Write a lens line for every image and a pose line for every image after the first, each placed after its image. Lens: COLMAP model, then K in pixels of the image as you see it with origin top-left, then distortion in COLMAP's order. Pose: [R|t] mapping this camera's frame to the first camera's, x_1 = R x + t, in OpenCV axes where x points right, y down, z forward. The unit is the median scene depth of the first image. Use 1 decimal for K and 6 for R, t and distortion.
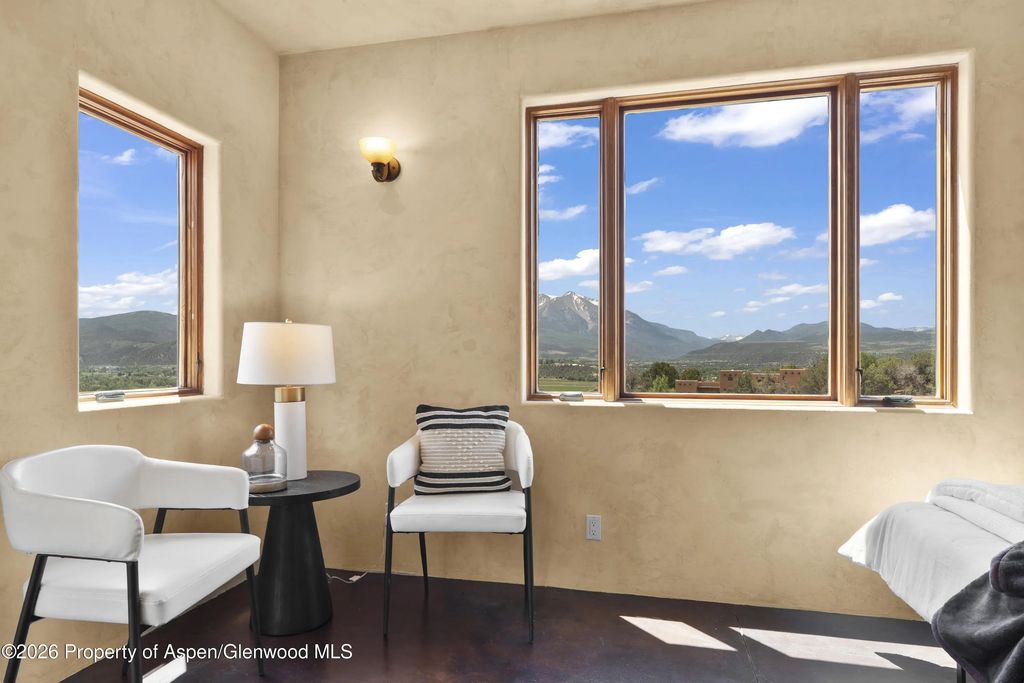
lens RADIAL K [[608.7, 0, 496.9], [0, 608.7, 357.5], [0, 0, 1]] dist [0.004689, -0.000022]
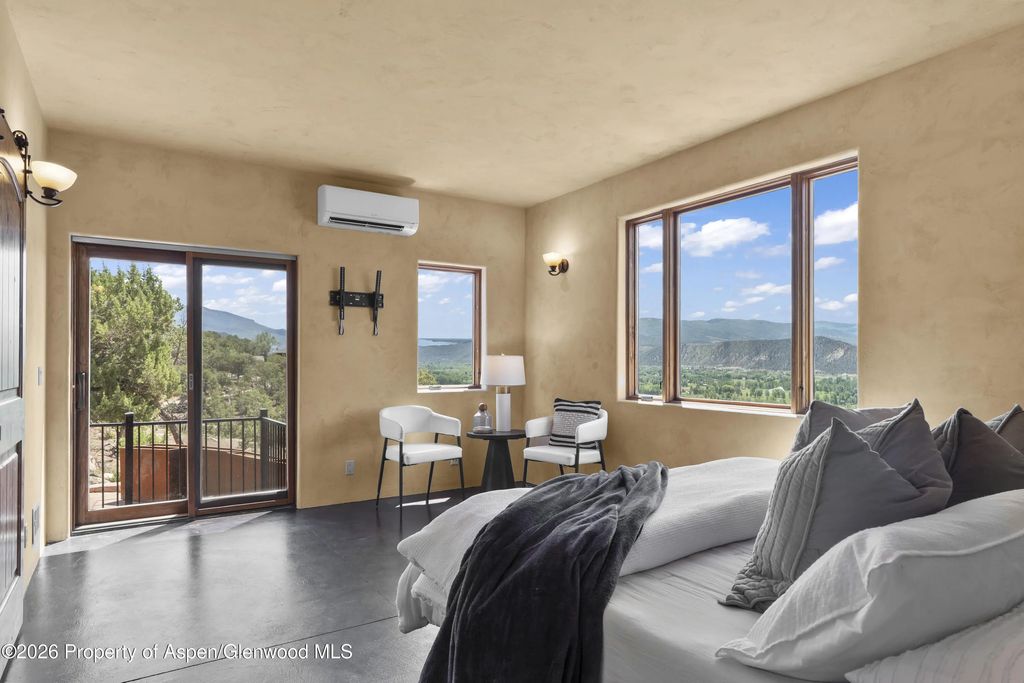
lens RADIAL K [[608.7, 0, 494.5], [0, 608.7, 358.6], [0, 0, 1]] dist [0.004689, -0.000022]
pose [[0.703467, 0.000647, -0.710728, 1.071027], [-0.001177, 0.999999, -0.000255, -0.042930], [0.710727, 0.001016, 0.703467, -0.449069]]
